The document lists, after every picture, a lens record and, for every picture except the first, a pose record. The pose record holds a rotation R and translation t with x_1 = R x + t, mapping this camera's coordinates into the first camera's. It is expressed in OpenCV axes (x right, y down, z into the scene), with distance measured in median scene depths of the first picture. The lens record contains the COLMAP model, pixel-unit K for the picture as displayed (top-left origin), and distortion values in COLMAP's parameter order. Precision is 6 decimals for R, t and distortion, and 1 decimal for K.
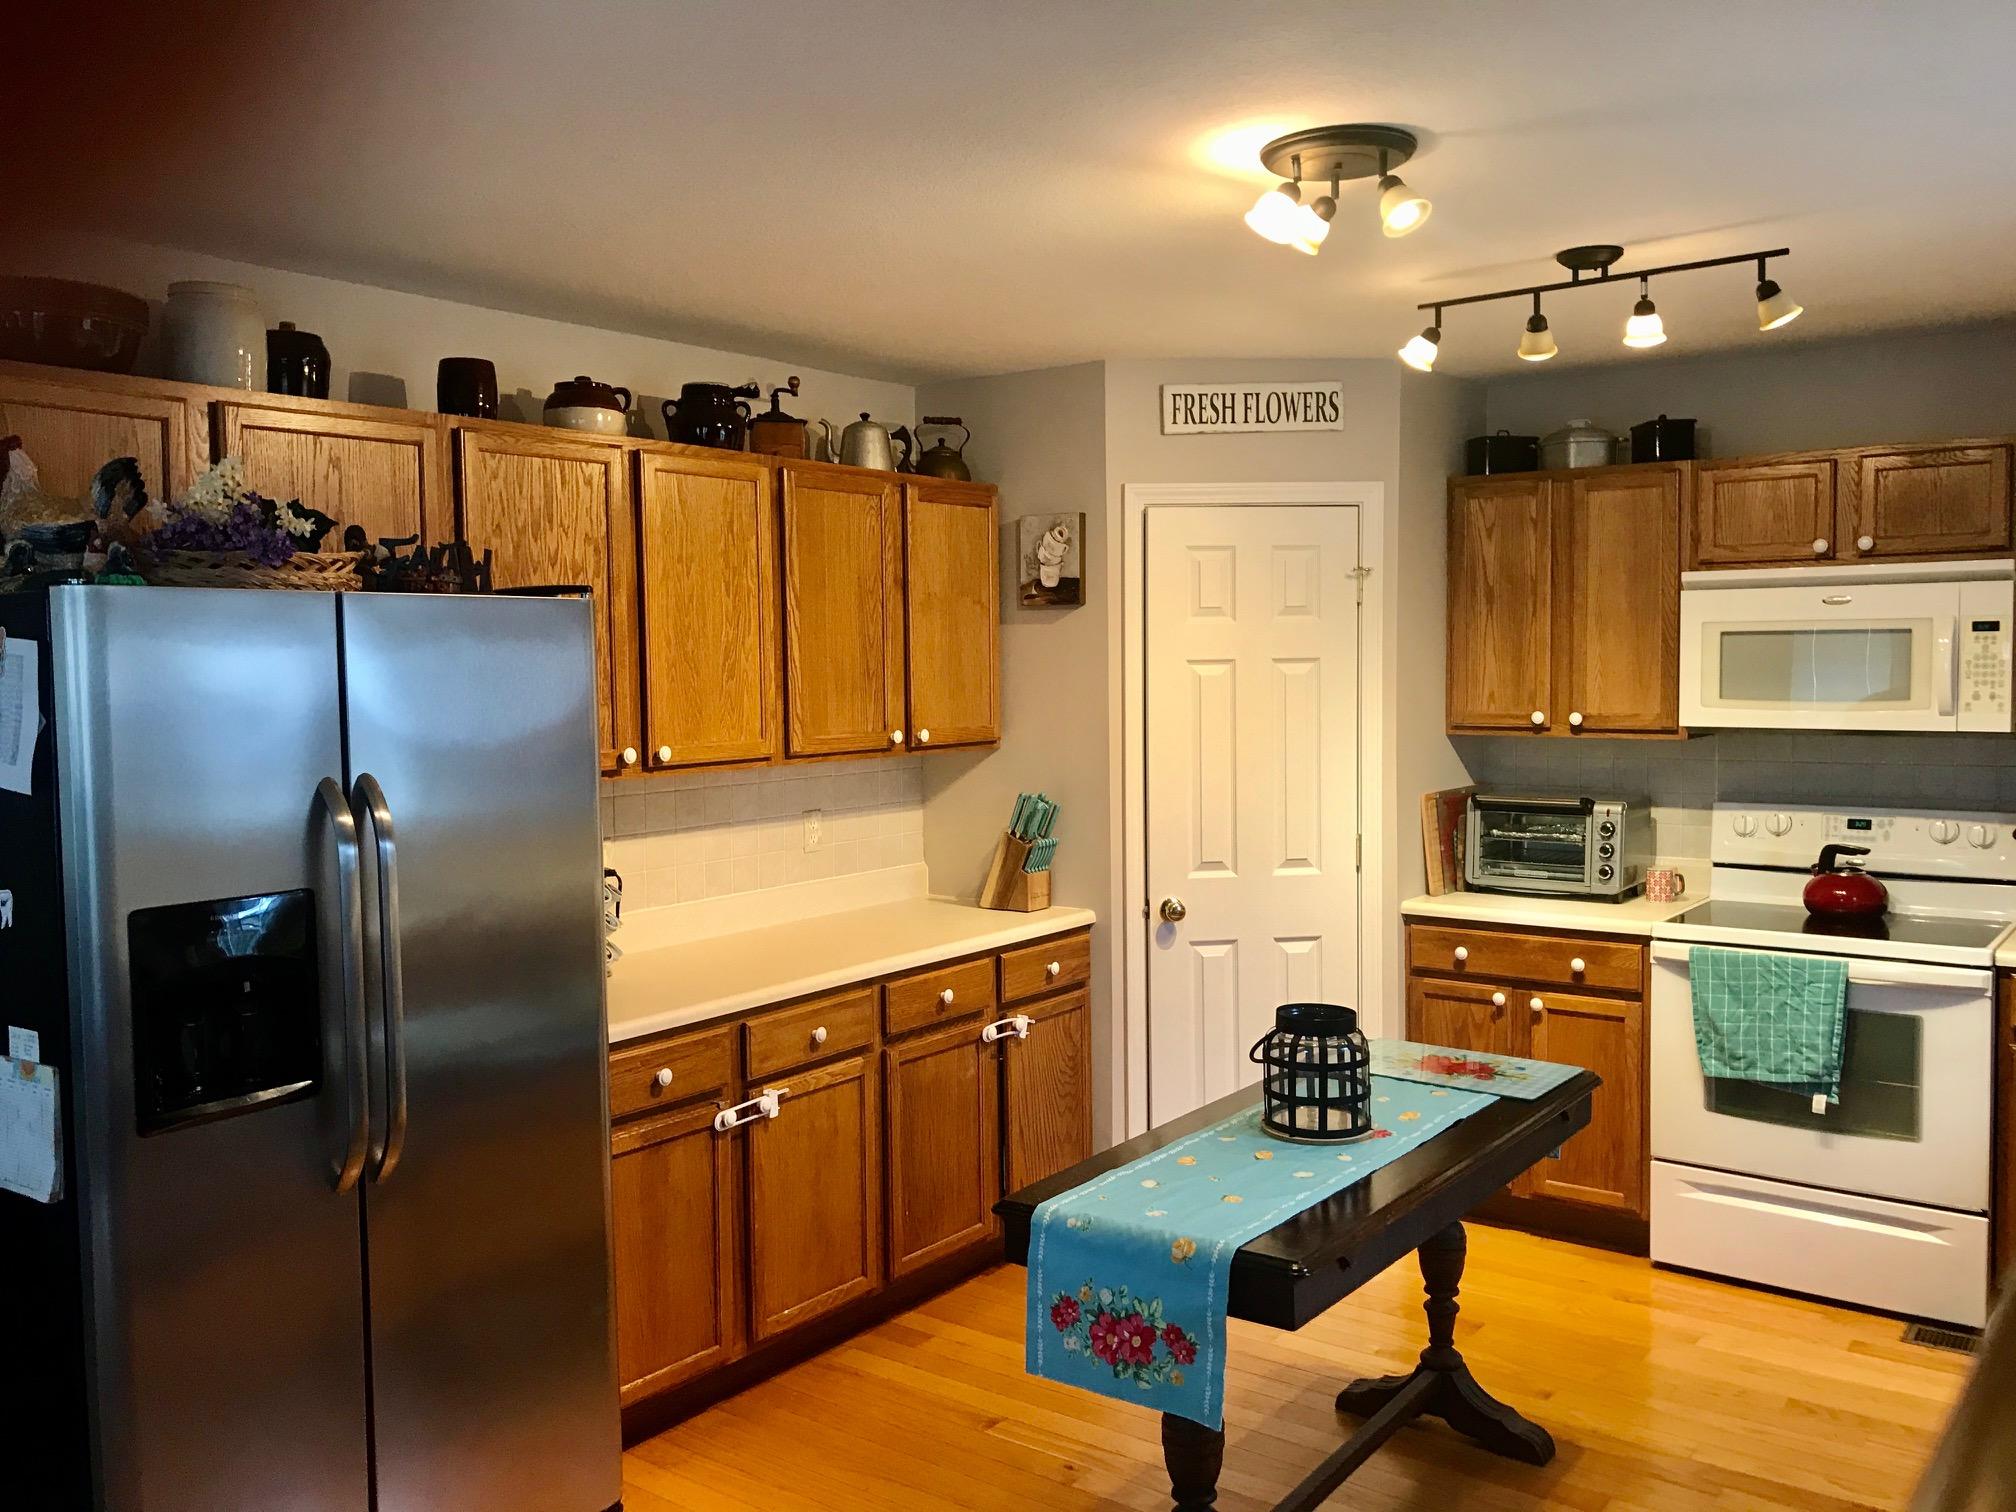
lens RADIAL K [[1628.4, 0, 984.0], [0, 1628.4, 758.0], [0, 0, 1]] dist [0.084210, -0.168629]
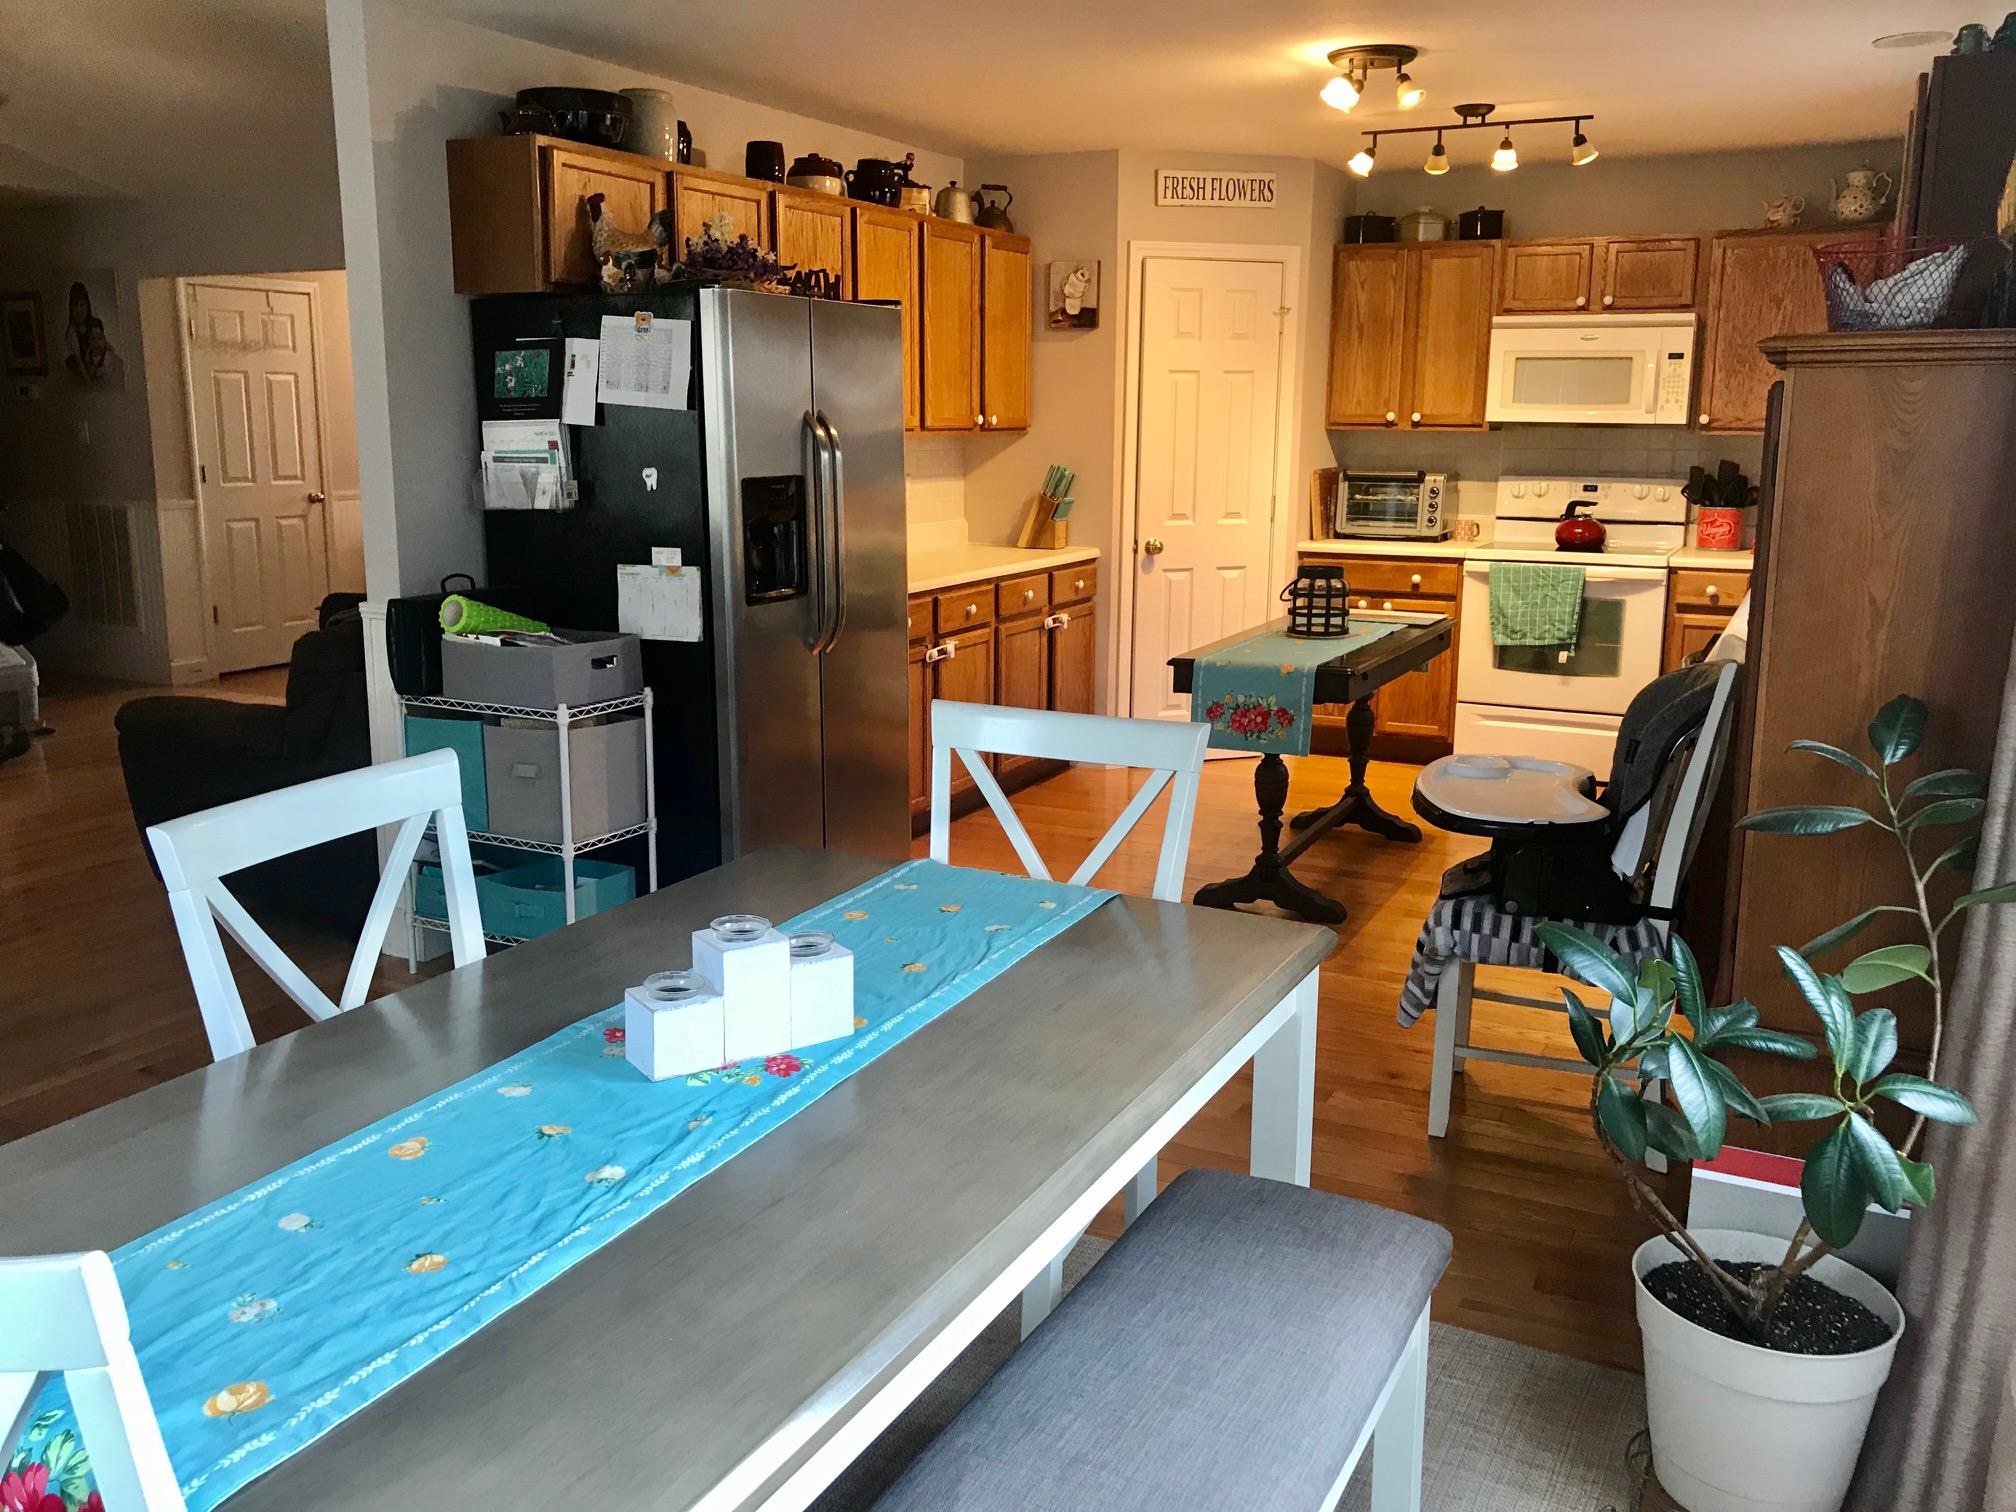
lens RADIAL K [[1650.0, 0, 1000.4], [0, 1650.0, 733.0], [0, 0, 1]] dist [0.059991, -0.060155]
pose [[0.981965, -0.016990, 0.188299, -0.303077], [-0.008103, 0.991257, 0.131696, 0.066428], [-0.188890, -0.130846, 0.973242, -0.433331]]
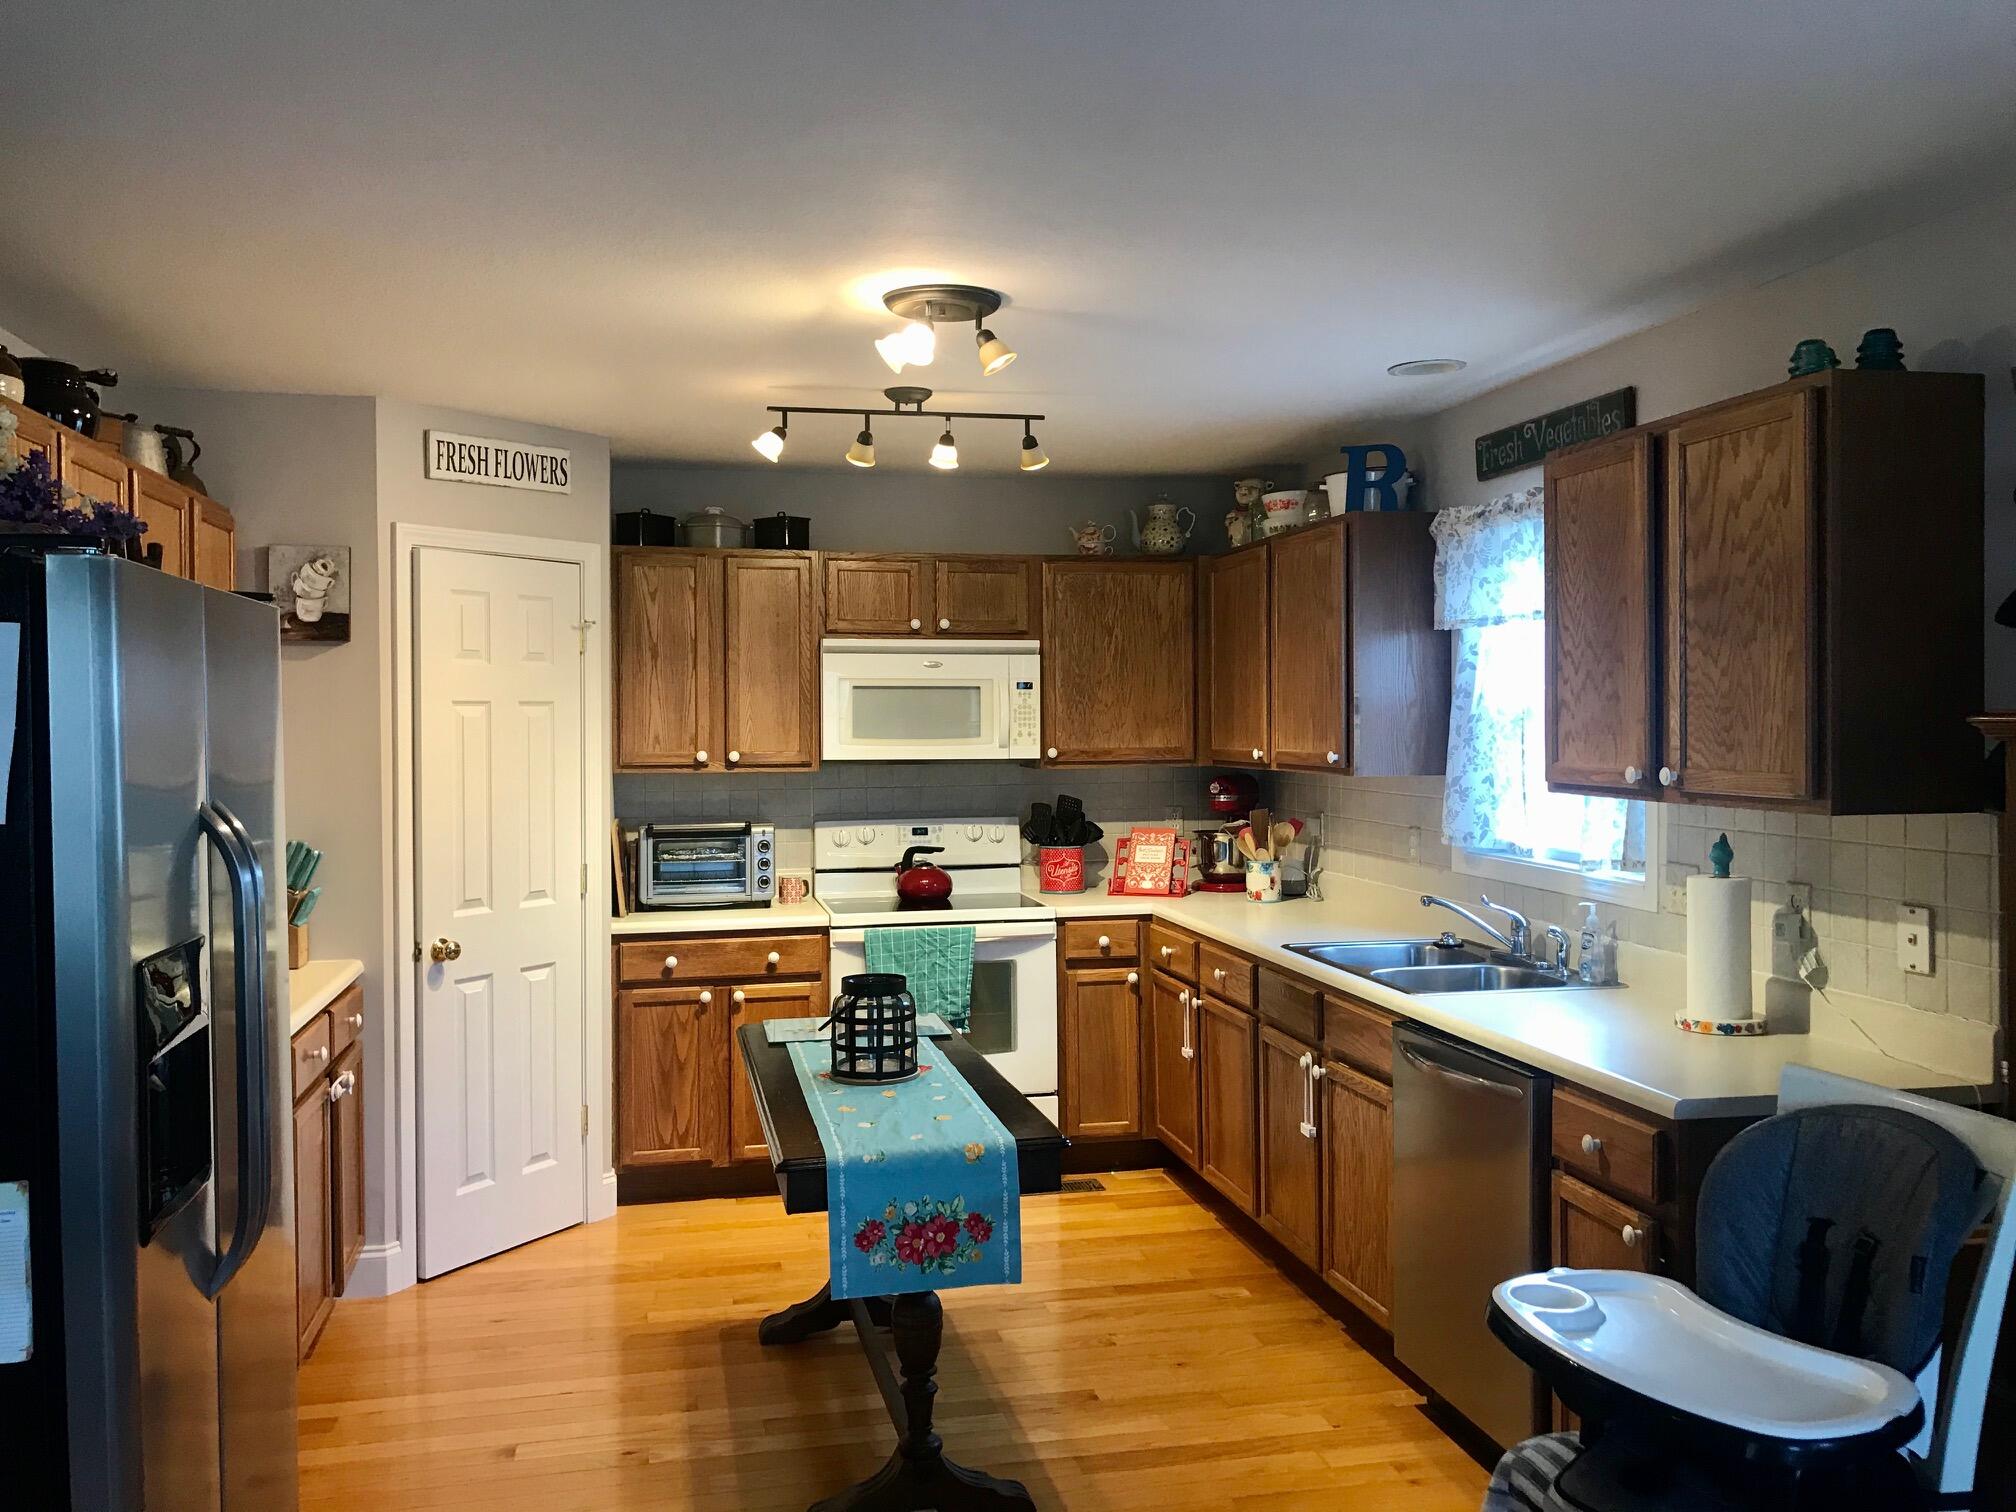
lens RADIAL K [[1634.3, 0, 1008.9], [0, 1634.3, 741.7], [0, 0, 1]] dist [0.013346, -0.002666]
pose [[0.642485, -0.002435, 0.766295, -0.439282], [0.045256, 0.998370, -0.034772, 0.016628], [-0.764961, 0.057020, 0.641548, 0.084688]]
